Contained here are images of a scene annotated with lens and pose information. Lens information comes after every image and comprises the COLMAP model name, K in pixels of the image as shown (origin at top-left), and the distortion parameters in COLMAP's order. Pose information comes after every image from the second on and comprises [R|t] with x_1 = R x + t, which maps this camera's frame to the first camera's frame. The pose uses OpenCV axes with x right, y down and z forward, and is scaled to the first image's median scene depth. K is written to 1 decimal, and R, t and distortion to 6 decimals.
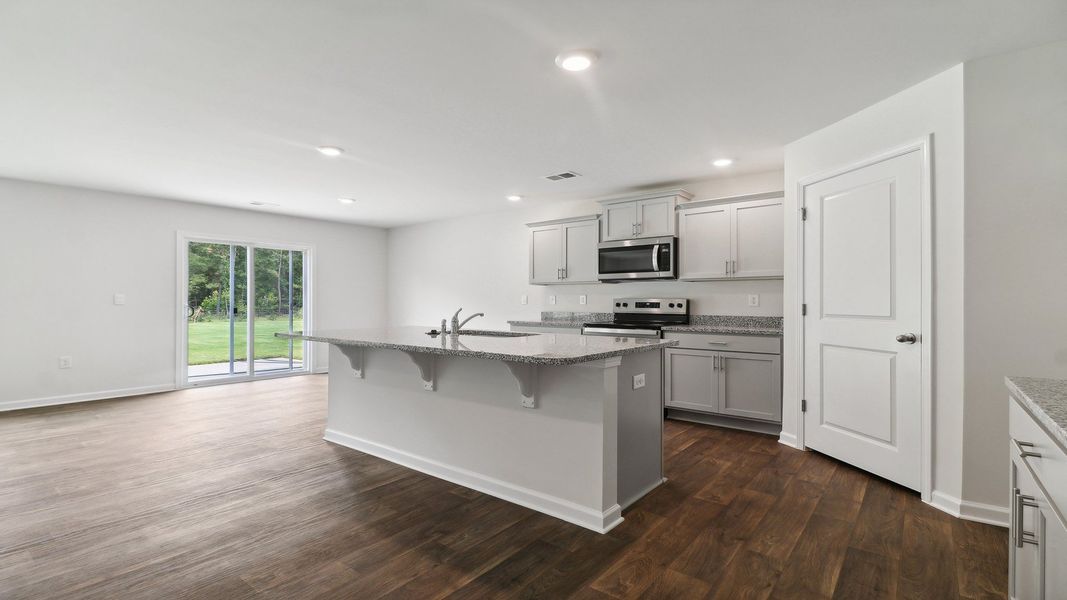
lens RADIAL K [[496.3, 0, 530.3], [0, 496.3, 294.5], [0, 0, 1]] dist [0.026453, -0.016372]
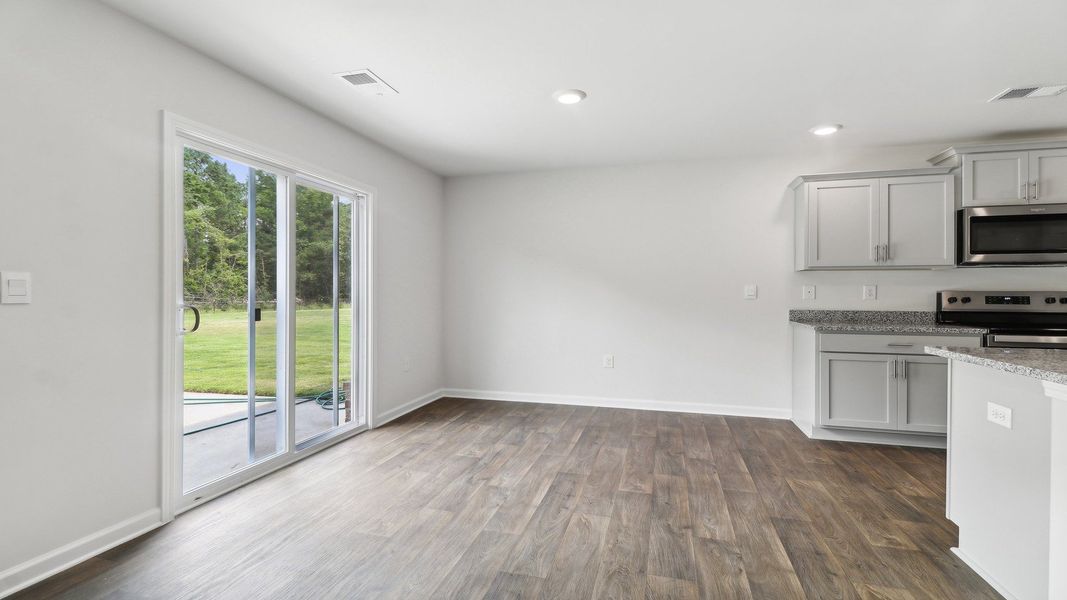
lens RADIAL K [[496.3, 0, 530.3], [0, 496.3, 294.5], [0, 0, 1]] dist [0.026453, -0.016372]
pose [[0.920328, -0.004340, 0.391123, -0.636119], [-0.005001, 0.999726, 0.022863, 0.000354], [-0.391115, -0.022997, 0.920054, 0.567210]]
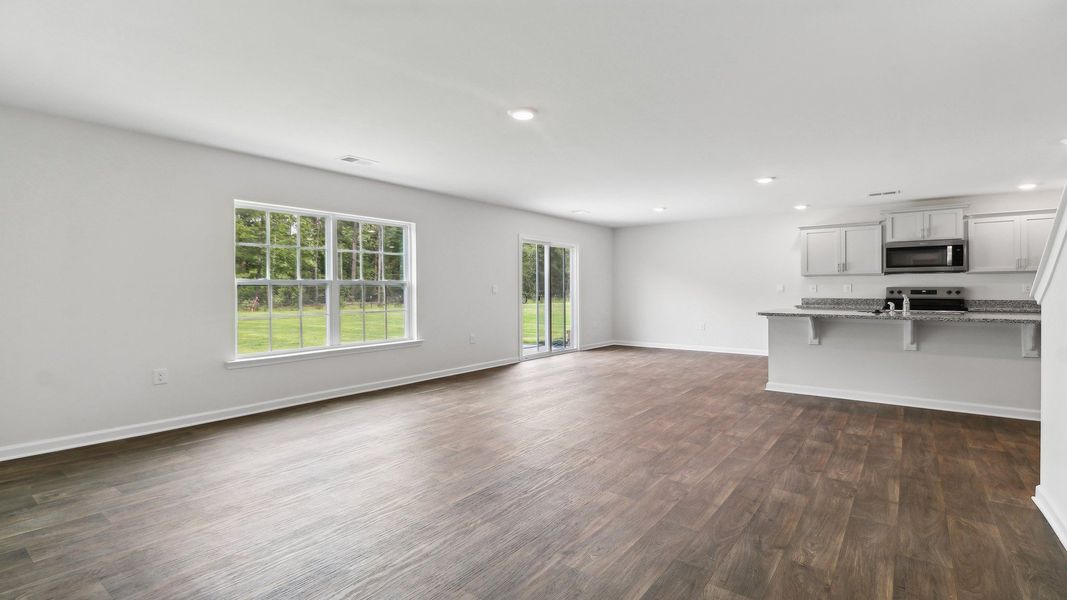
lens RADIAL K [[496.3, 0, 530.3], [0, 496.3, 294.5], [0, 0, 1]] dist [0.026453, -0.016372]
pose [[0.999297, -0.005205, 0.037117, -0.776885], [0.004335, 0.999714, 0.023503, -0.006295], [-0.037229, -0.023326, 0.999035, -0.241895]]
